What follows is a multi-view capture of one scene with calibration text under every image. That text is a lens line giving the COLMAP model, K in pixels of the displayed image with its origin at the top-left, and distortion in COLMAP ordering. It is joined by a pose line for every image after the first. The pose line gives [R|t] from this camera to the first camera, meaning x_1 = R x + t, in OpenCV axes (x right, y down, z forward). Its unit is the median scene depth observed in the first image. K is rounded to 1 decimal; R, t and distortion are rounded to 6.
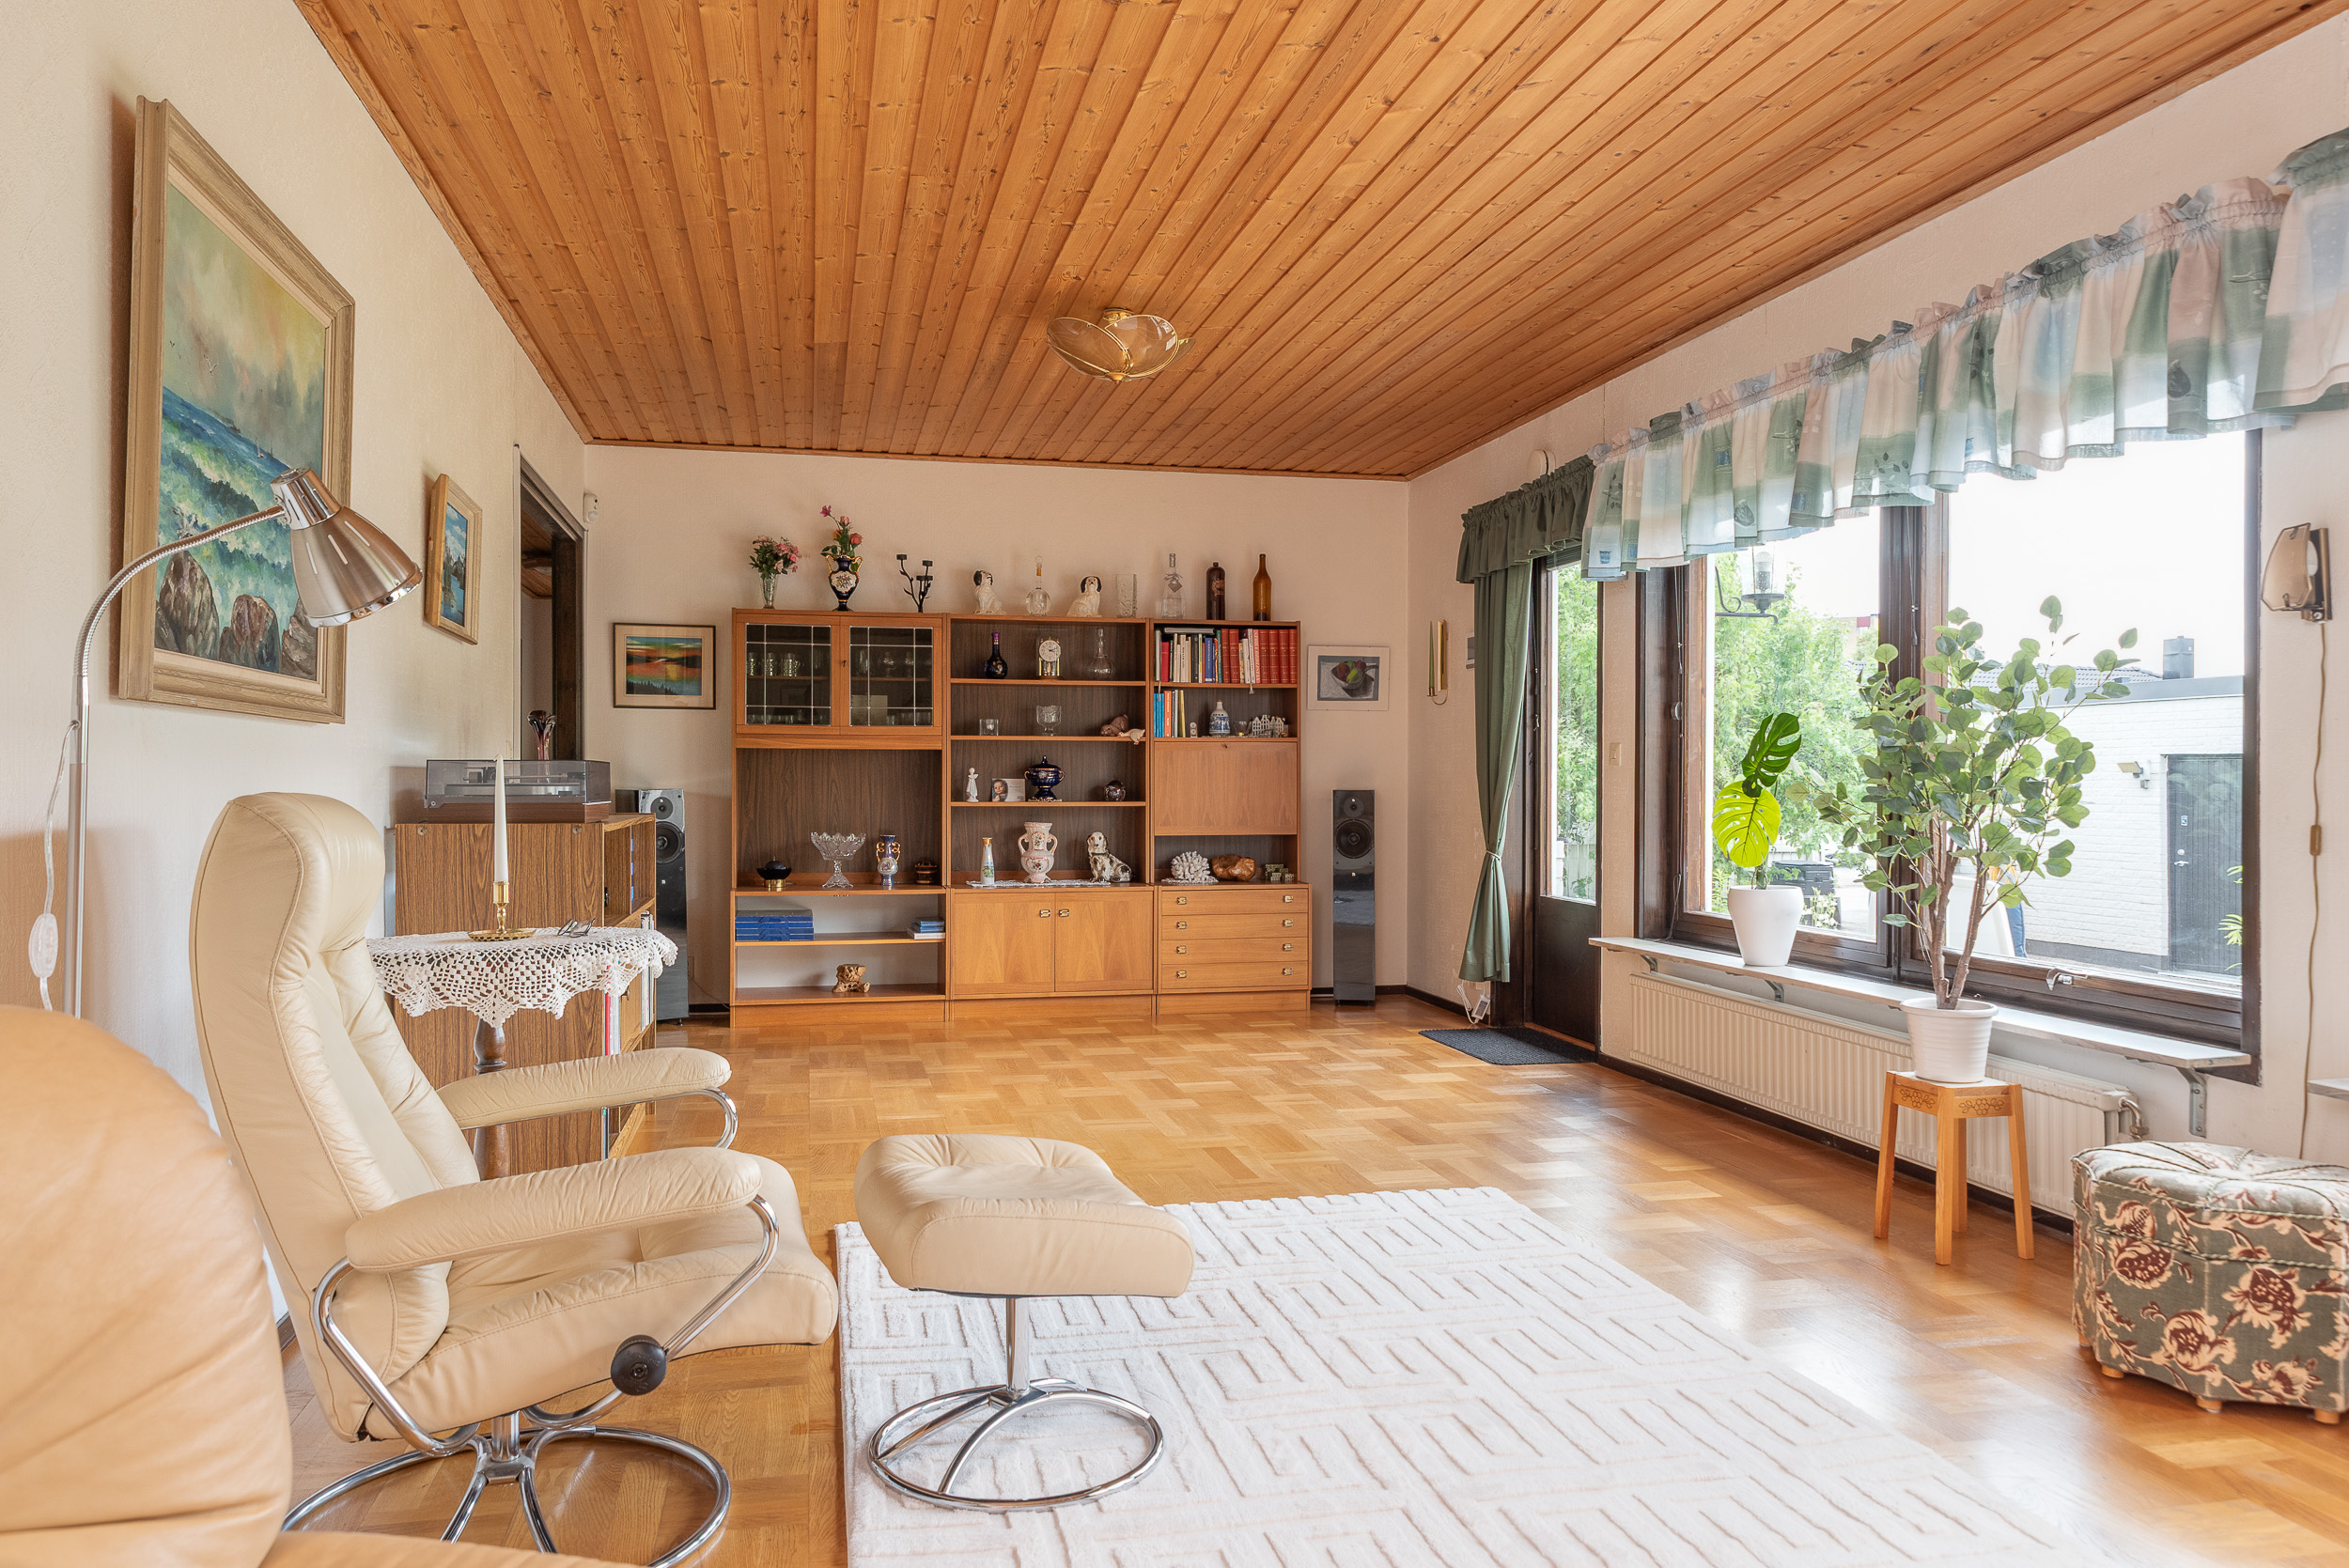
lens RADIAL K [[1597.5, 0, 1171.2], [0, 1597.5, 808.7], [0, 0, 1]] dist [-0.000344, -0.000477]
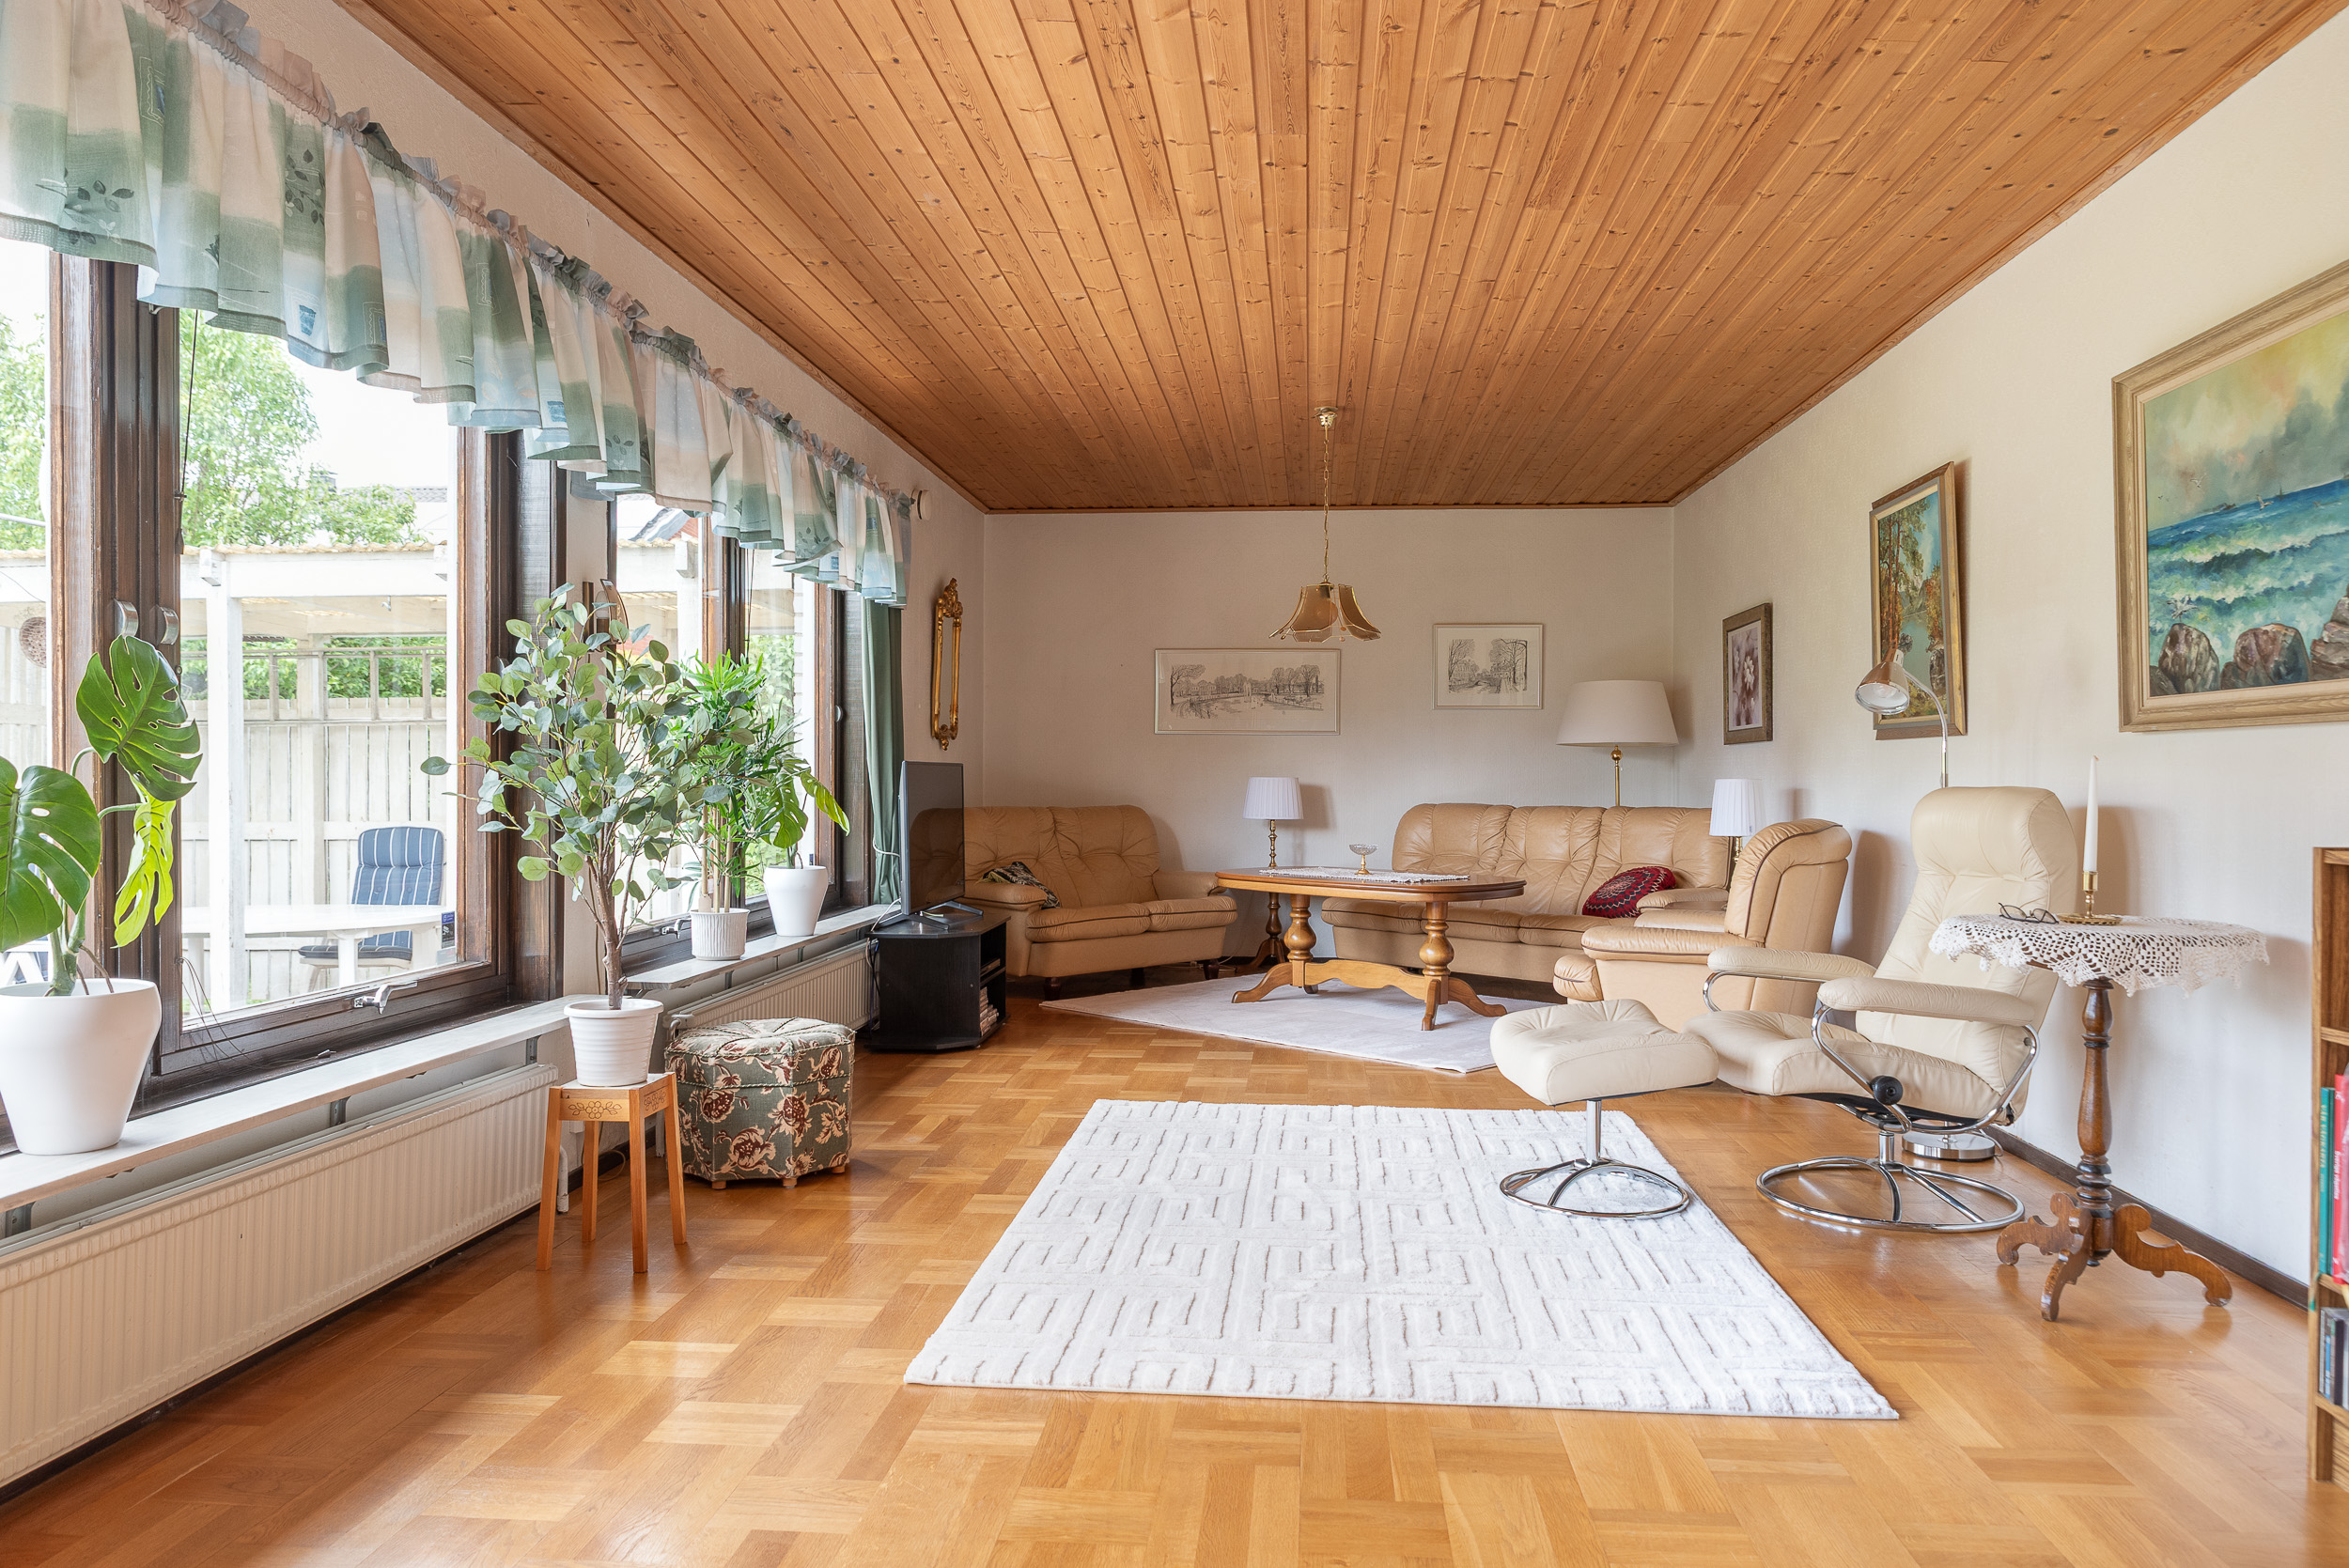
lens RADIAL K [[1624.2, 0, 1172.4], [0, 1624.2, 728.9], [0, 0, 1]] dist [0.038402, 0.001008]
pose [[-0.950881, 0.003850, 0.309533, -0.192165], [0.000230, 0.999931, -0.011731, -0.044541], [-0.309557, -0.011084, -0.950816, 2.573461]]
